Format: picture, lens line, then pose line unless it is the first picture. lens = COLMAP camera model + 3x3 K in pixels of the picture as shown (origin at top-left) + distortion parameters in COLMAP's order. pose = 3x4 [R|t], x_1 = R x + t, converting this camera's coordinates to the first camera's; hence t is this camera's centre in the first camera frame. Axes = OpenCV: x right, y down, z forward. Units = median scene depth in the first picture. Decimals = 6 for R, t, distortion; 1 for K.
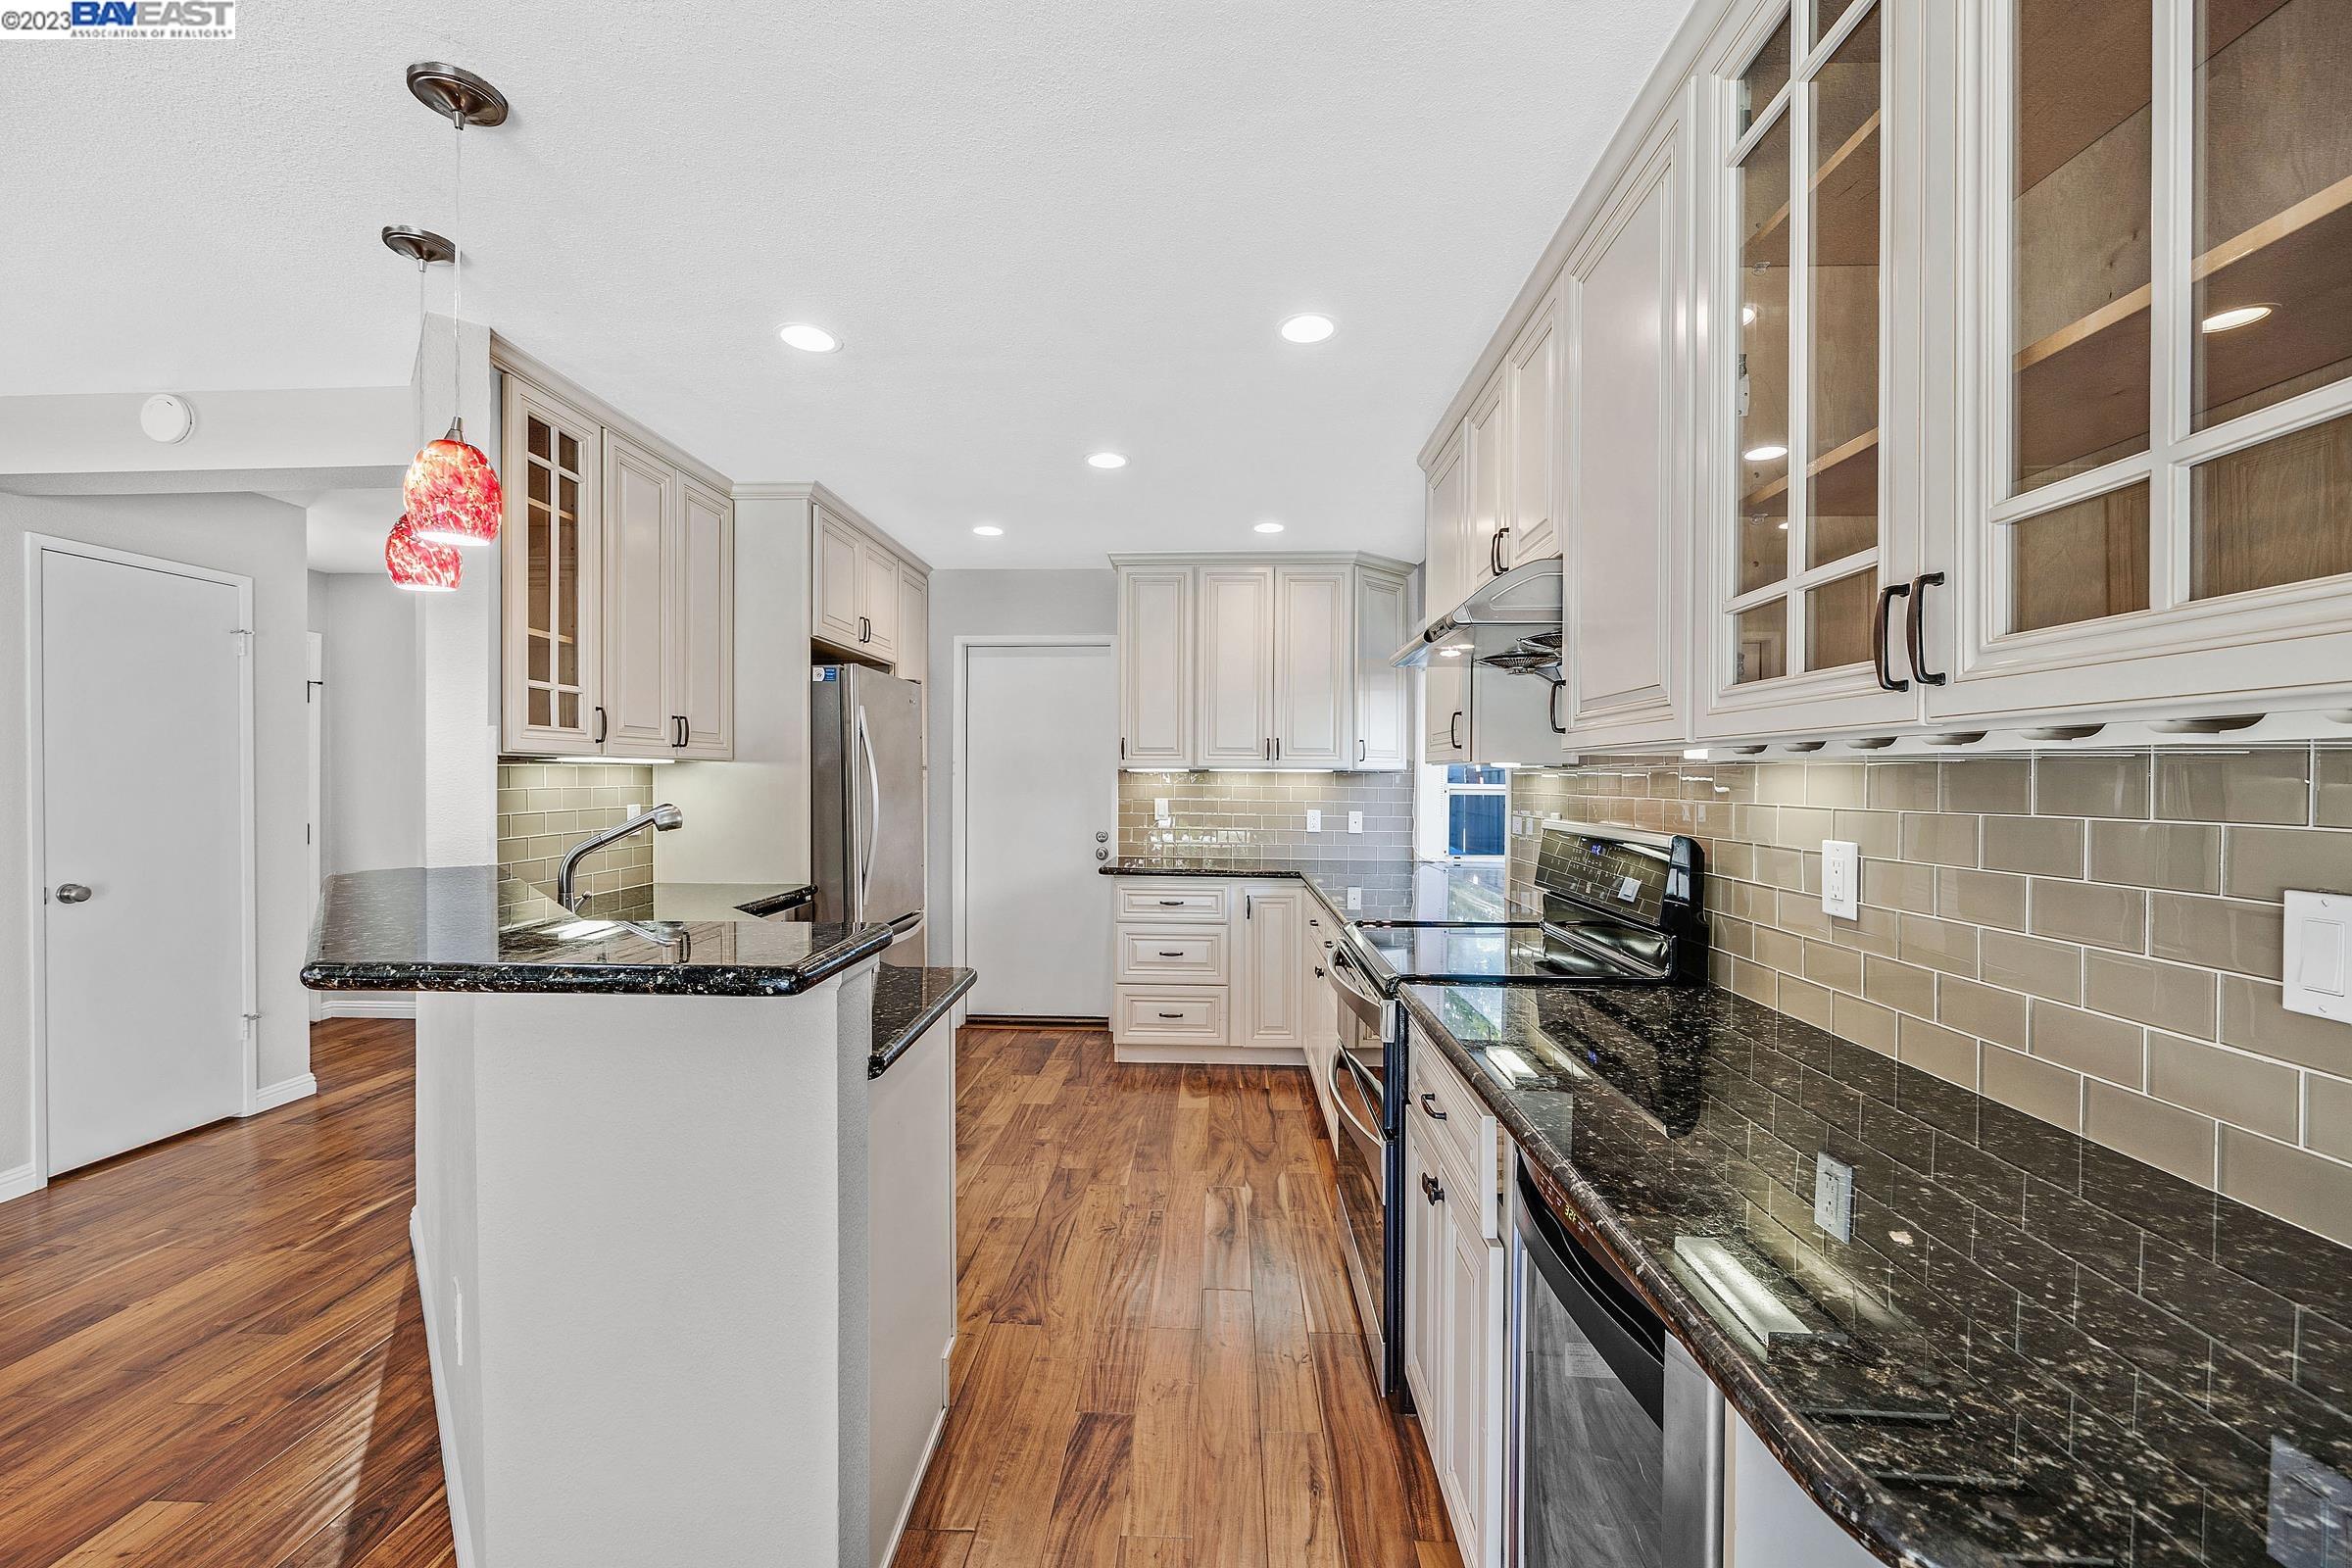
lens RADIAL K [[937.2, 0, 1172.9], [0, 937.2, 787.2], [0, 0, 1]] dist [-0.003457, 0.000064]
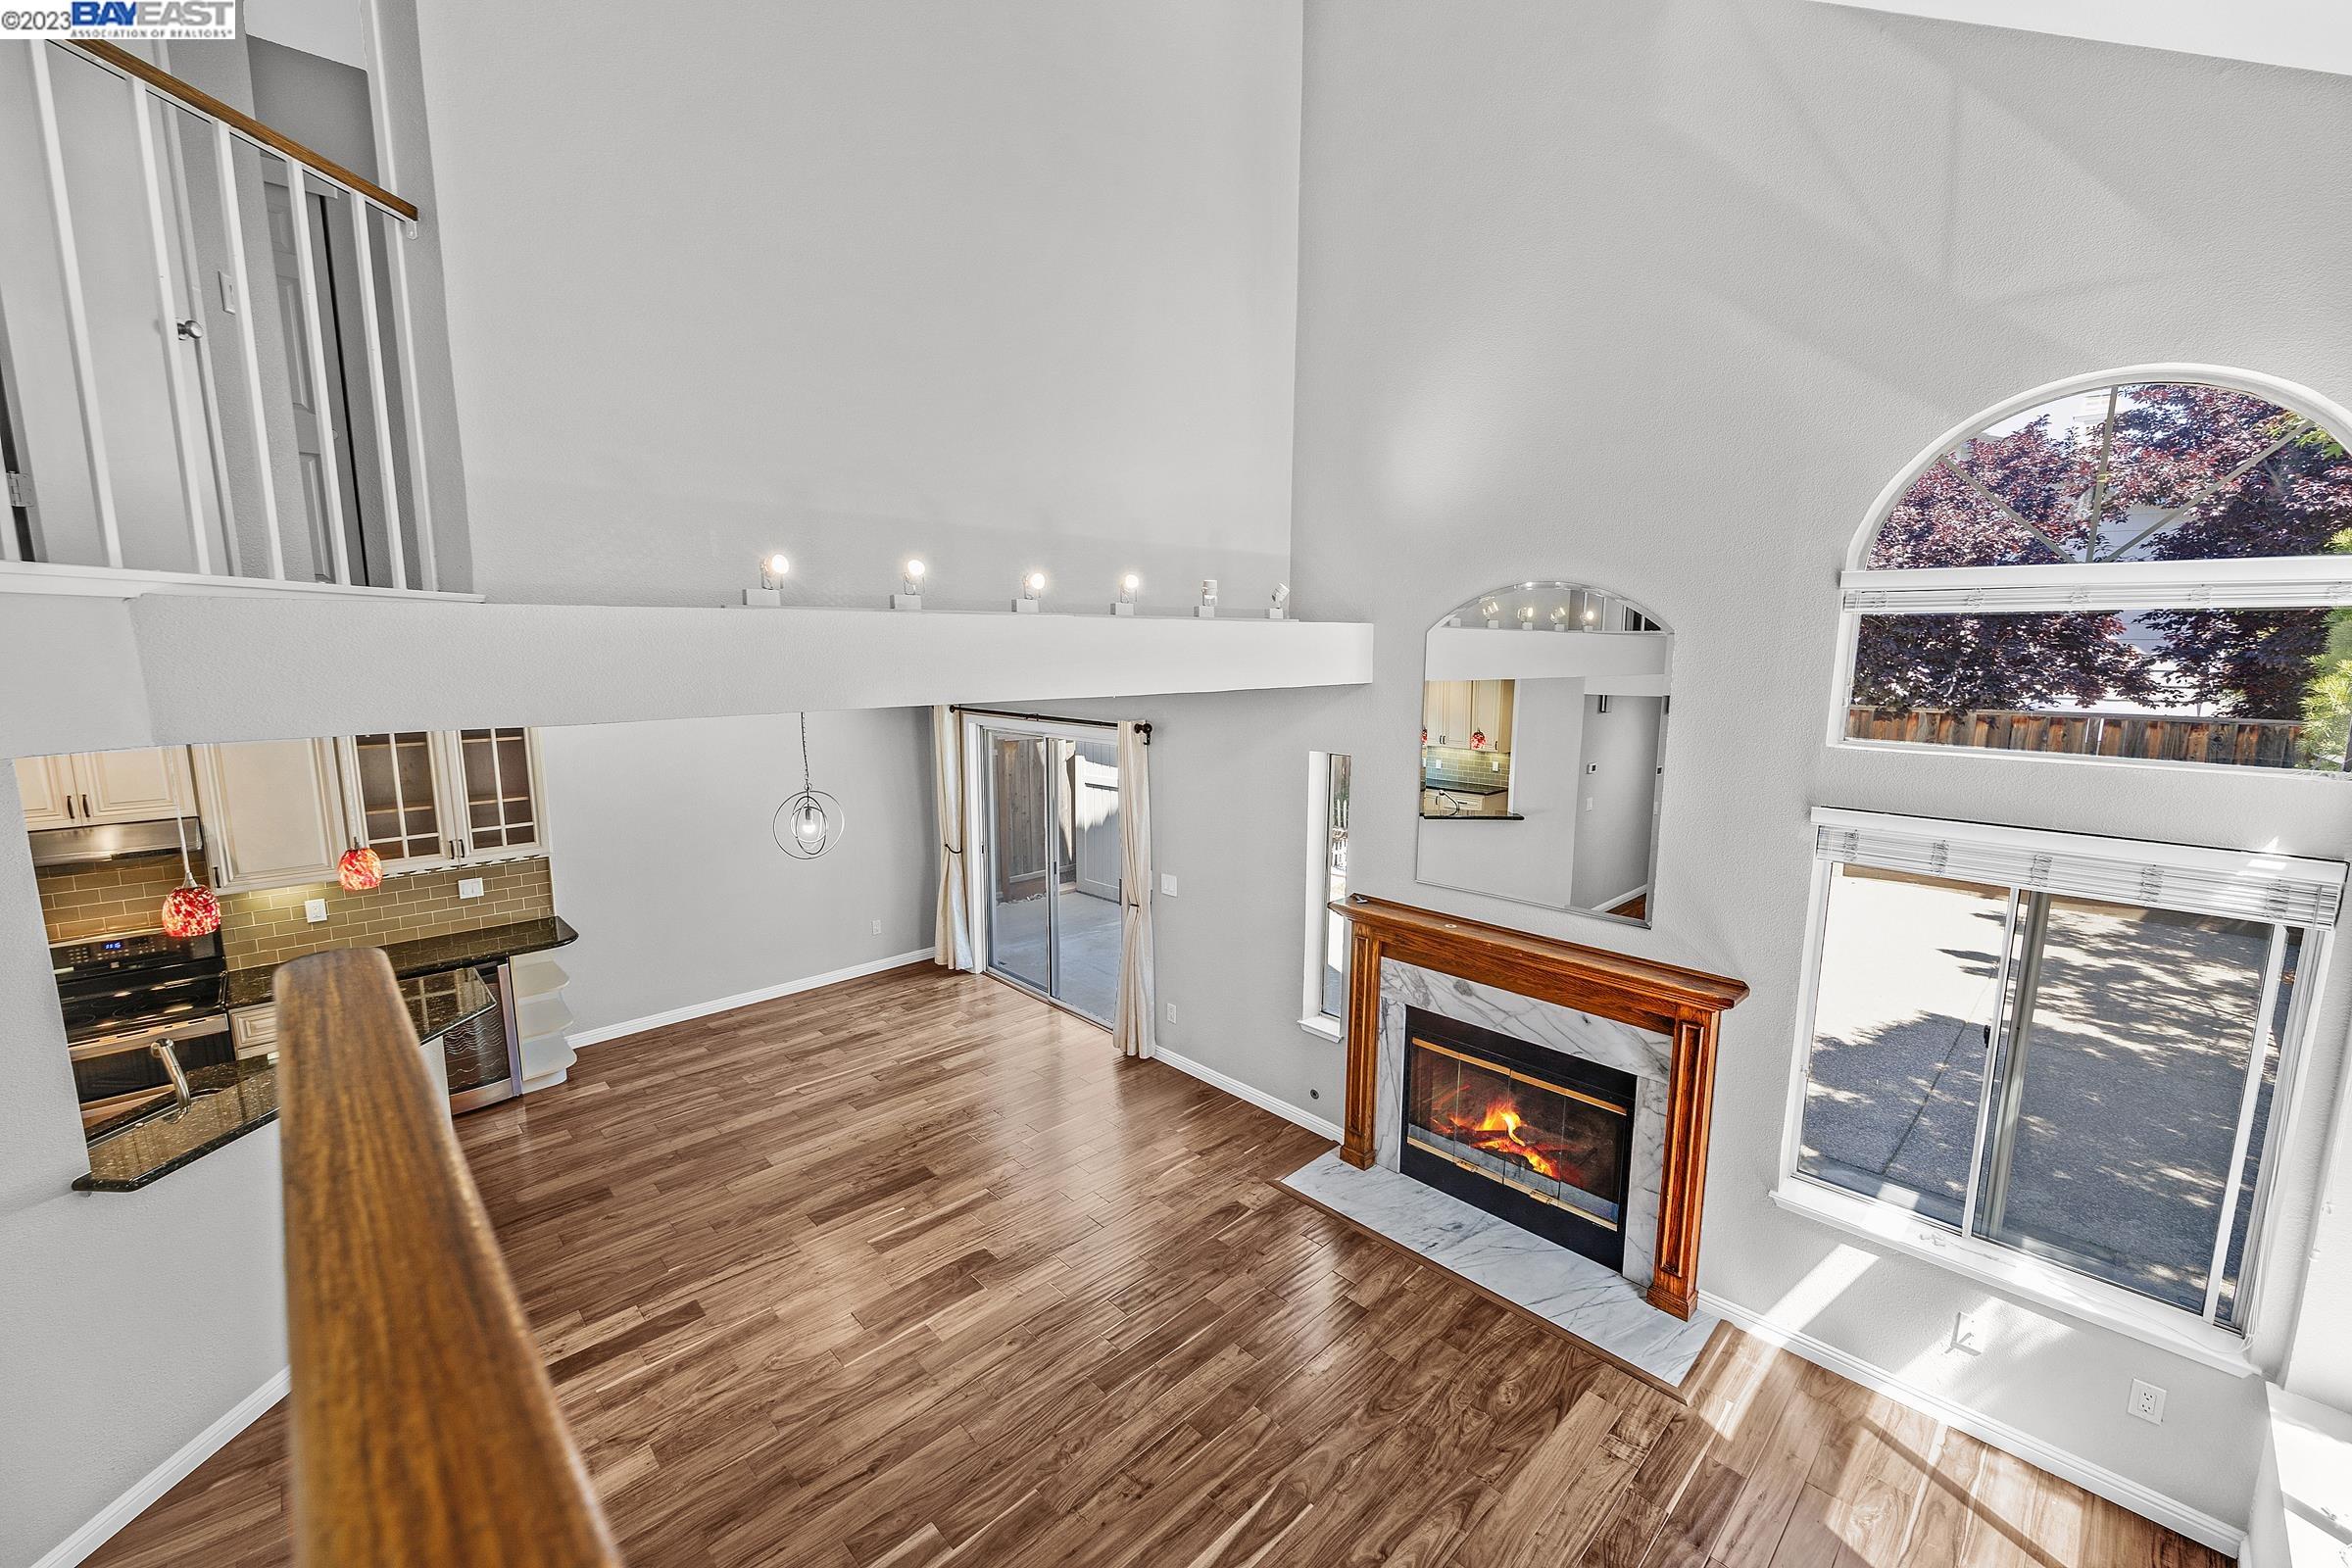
lens RADIAL K [[937.2, 0, 1172.8], [0, 937.2, 785.1], [0, 0, 1]] dist [-0.003457, 0.000064]
pose [[-0.727667, -0.104506, 0.677922, -1.608652], [0.003053, 0.987822, 0.155557, -0.368736], [-0.685923, 0.115263, -0.718487, 0.528460]]
